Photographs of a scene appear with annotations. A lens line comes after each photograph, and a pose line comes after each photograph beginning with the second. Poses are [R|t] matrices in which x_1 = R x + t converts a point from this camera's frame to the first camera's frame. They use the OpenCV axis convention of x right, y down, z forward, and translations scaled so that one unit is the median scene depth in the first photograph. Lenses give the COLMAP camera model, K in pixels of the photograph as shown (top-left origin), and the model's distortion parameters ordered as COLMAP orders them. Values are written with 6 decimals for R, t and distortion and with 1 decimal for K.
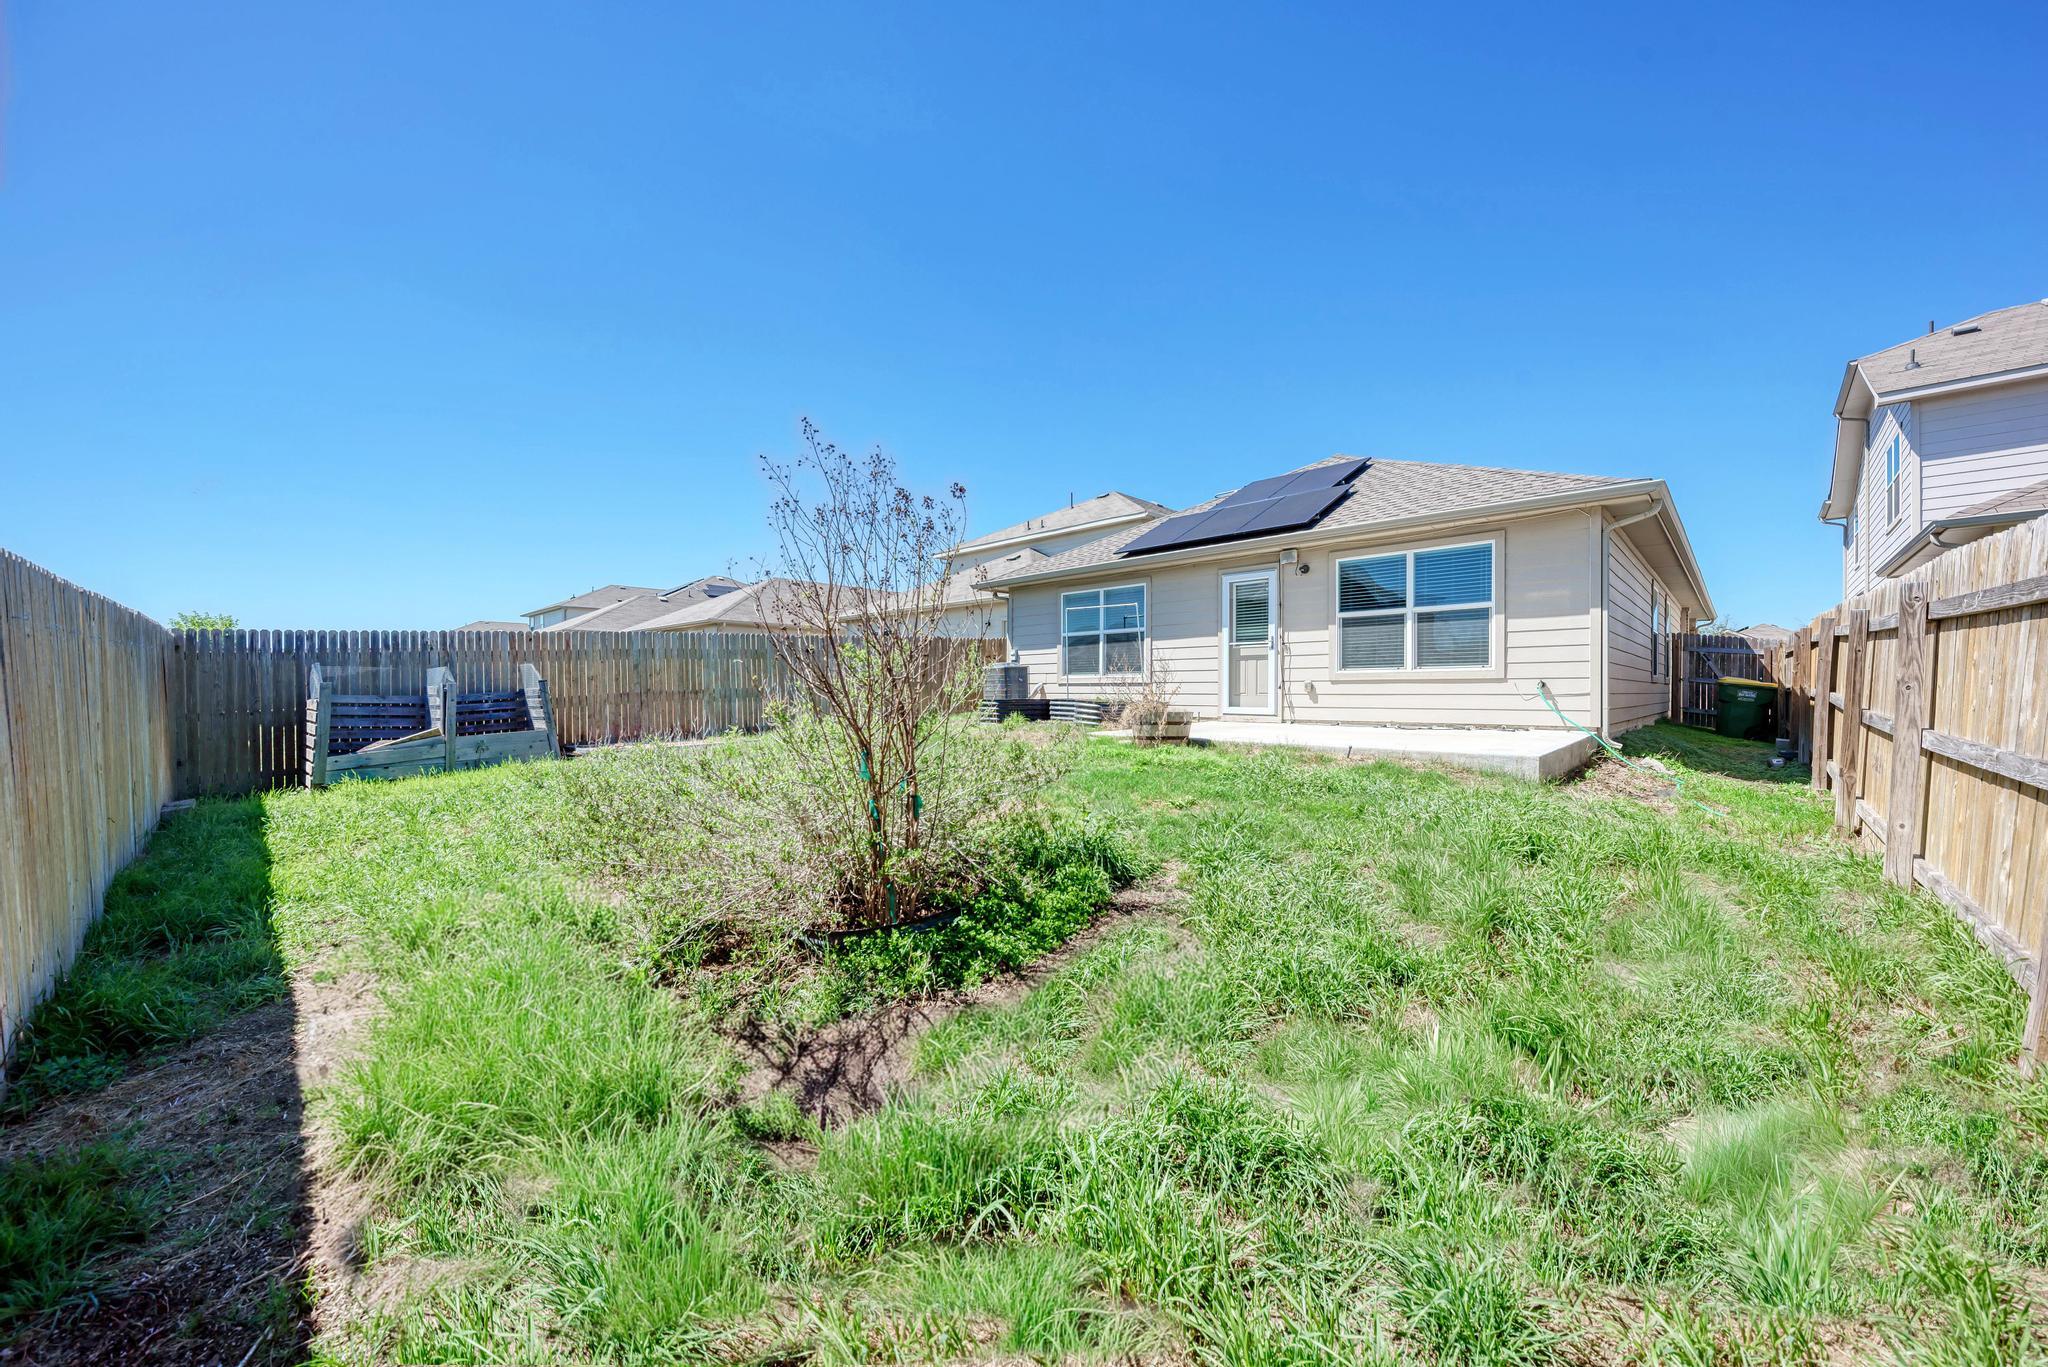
lens RADIAL K [[760.9, 0, 1022.9], [0, 760.9, 683.0], [0, 0, 1]] dist [0.009409, -0.000111]
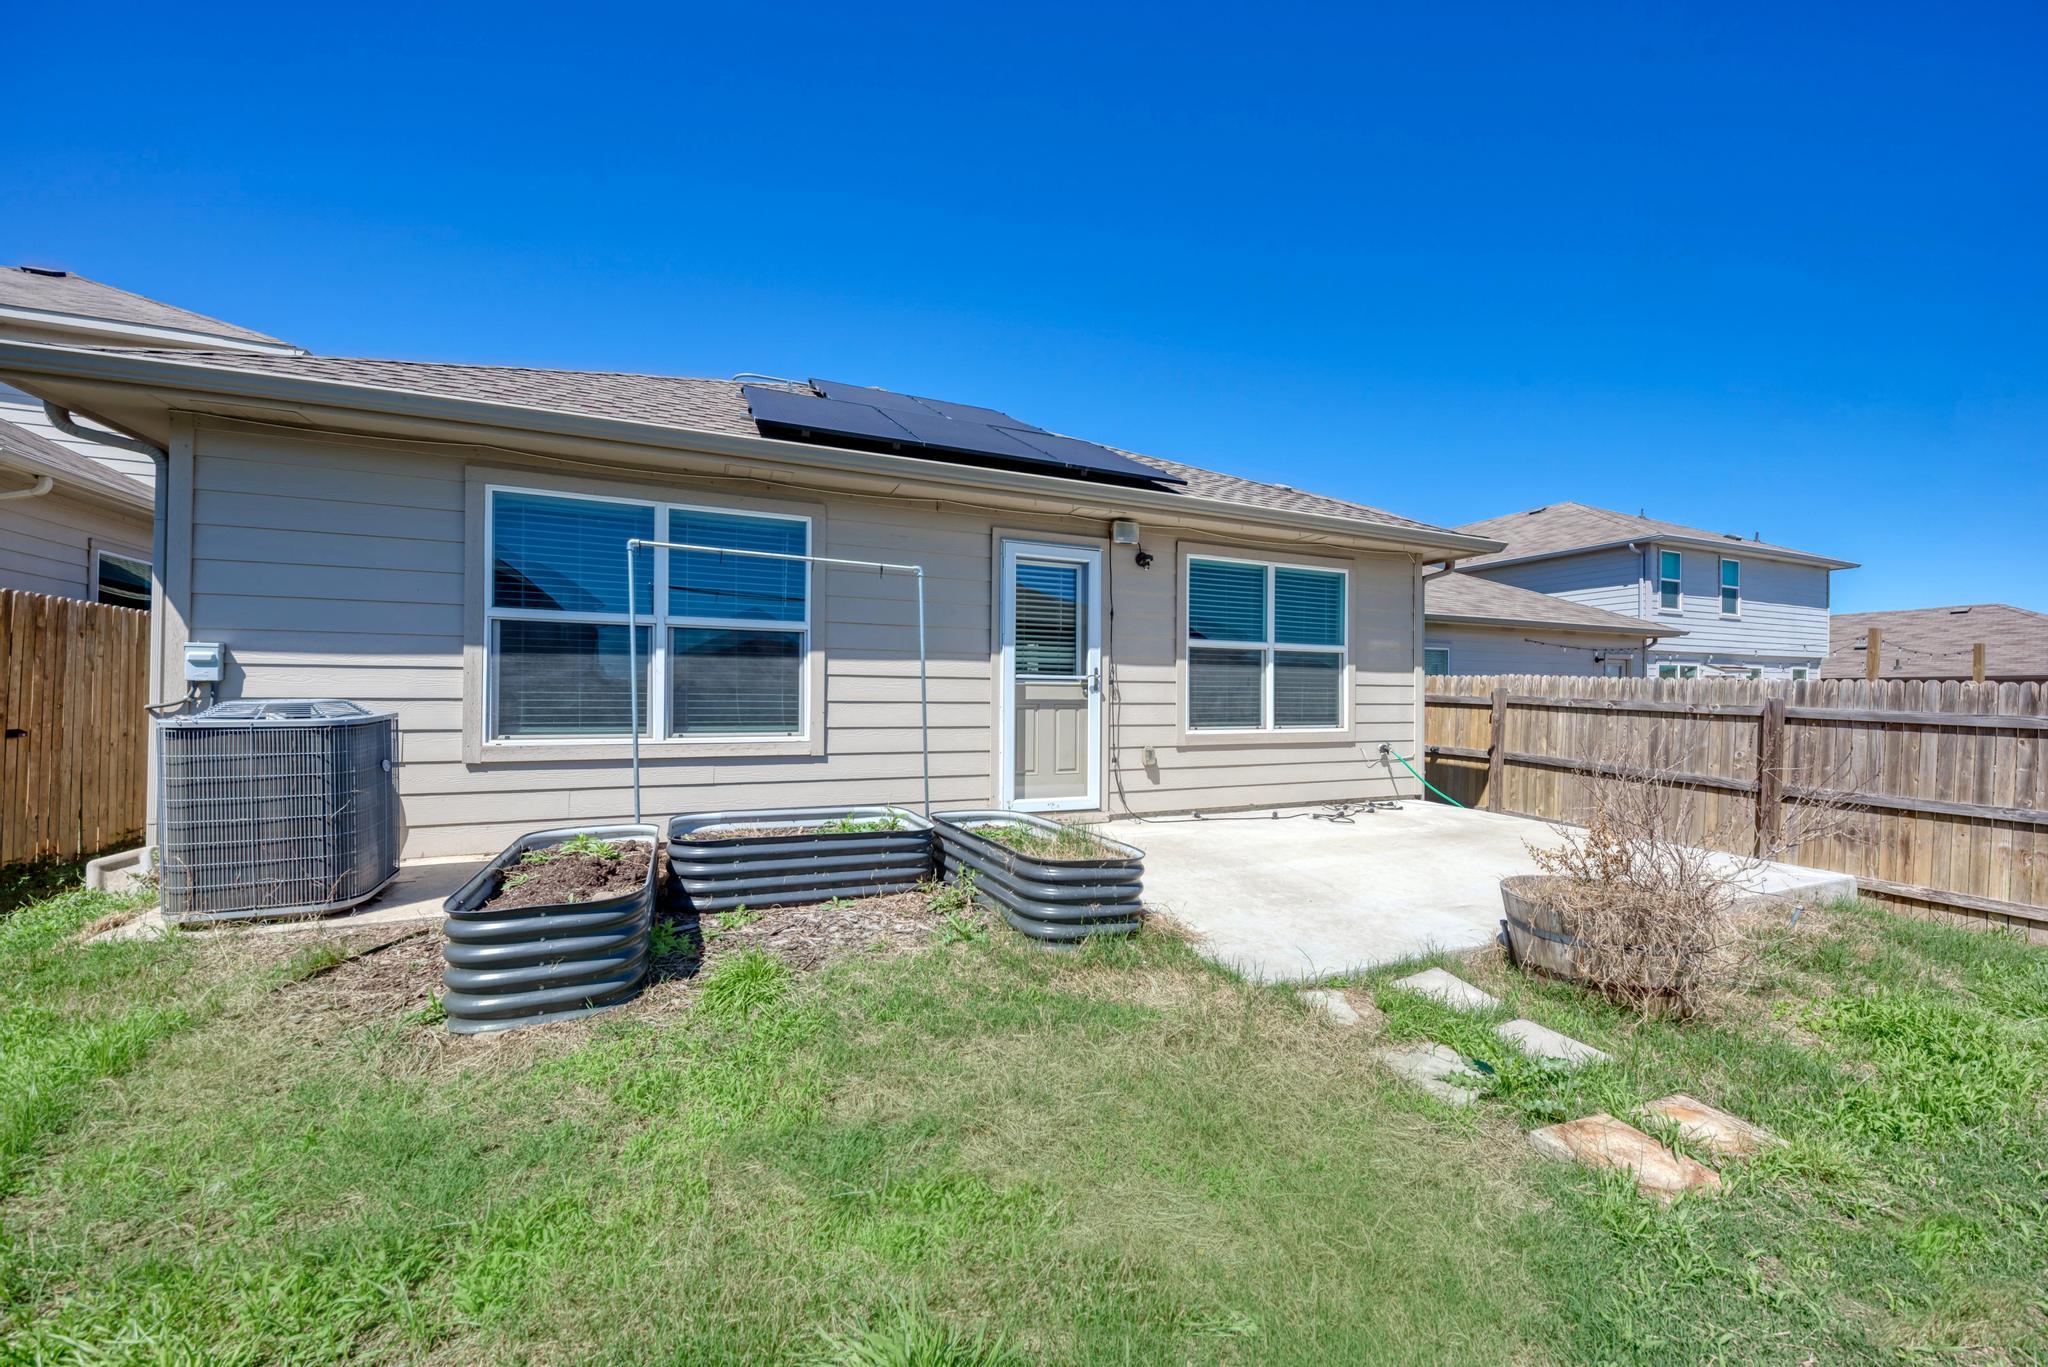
lens RADIAL K [[760.9, 0, 1022.3], [0, 760.9, 701.0], [0, 0, 1]] dist [0.009409, -0.000111]
pose [[0.352294, 0.006021, 0.935870, -0.219628], [-0.014438, 0.999895, -0.000998, -0.036820], [-0.935778, -0.013160, 0.352344, 0.874464]]
